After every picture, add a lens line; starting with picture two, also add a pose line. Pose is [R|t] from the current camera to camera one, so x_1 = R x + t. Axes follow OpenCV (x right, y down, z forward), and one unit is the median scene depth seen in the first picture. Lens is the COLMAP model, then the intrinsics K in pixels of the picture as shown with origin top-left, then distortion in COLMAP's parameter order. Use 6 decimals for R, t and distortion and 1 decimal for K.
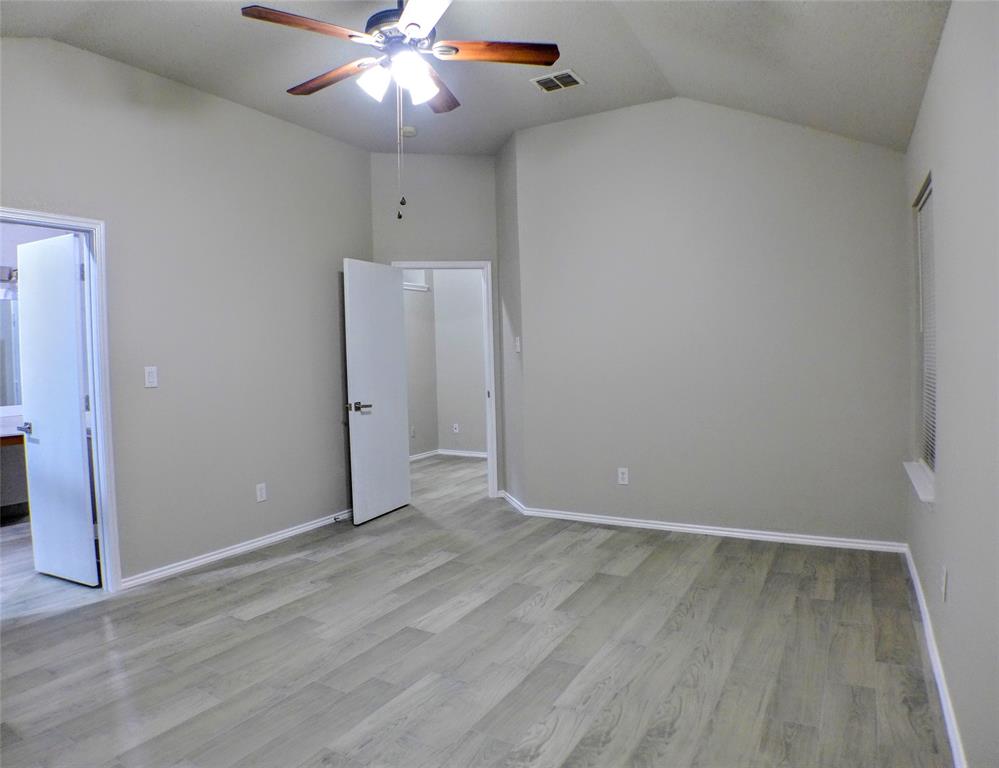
lens RADIAL K [[623.1, 0, 499.5], [0, 623.1, 384.0], [0, 0, 1]] dist [-0.106940, 0.000946]
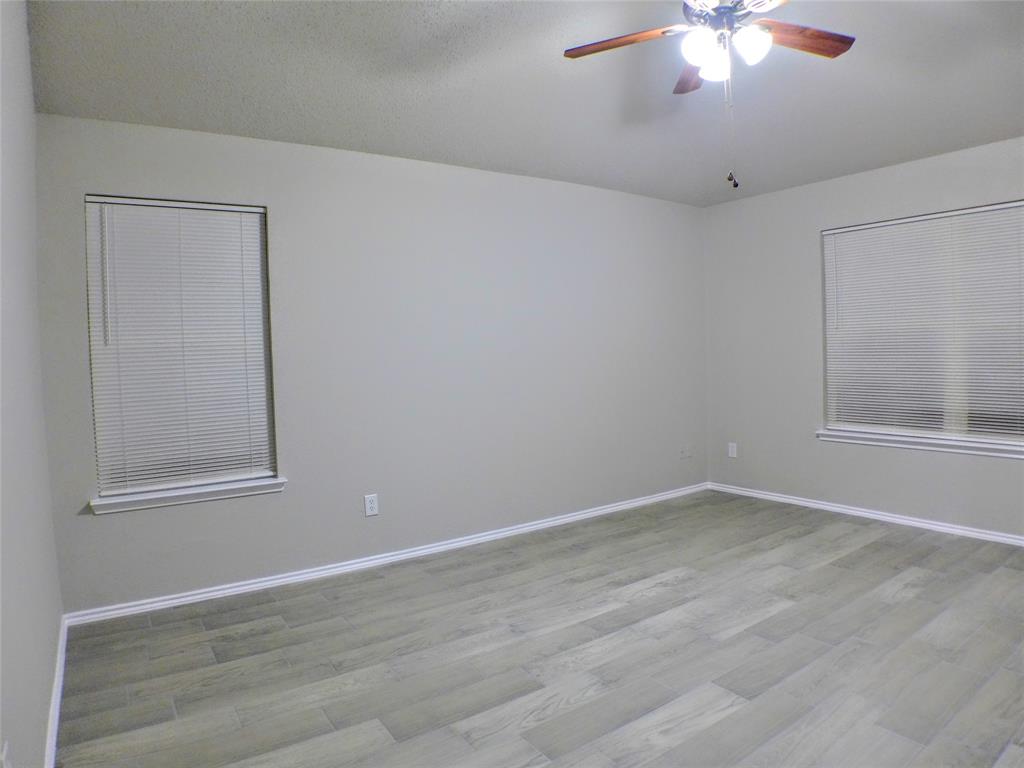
lens RADIAL K [[618.7, 0, 512.0], [0, 618.7, 384.0], [0, 0, 1]] dist [-0.116159, 0.017652]
pose [[-0.898148, 0.025280, 0.438966, -0.235366], [0.071286, 0.993510, 0.088639, -0.074337], [-0.433876, 0.110903, -0.894121, 1.882938]]
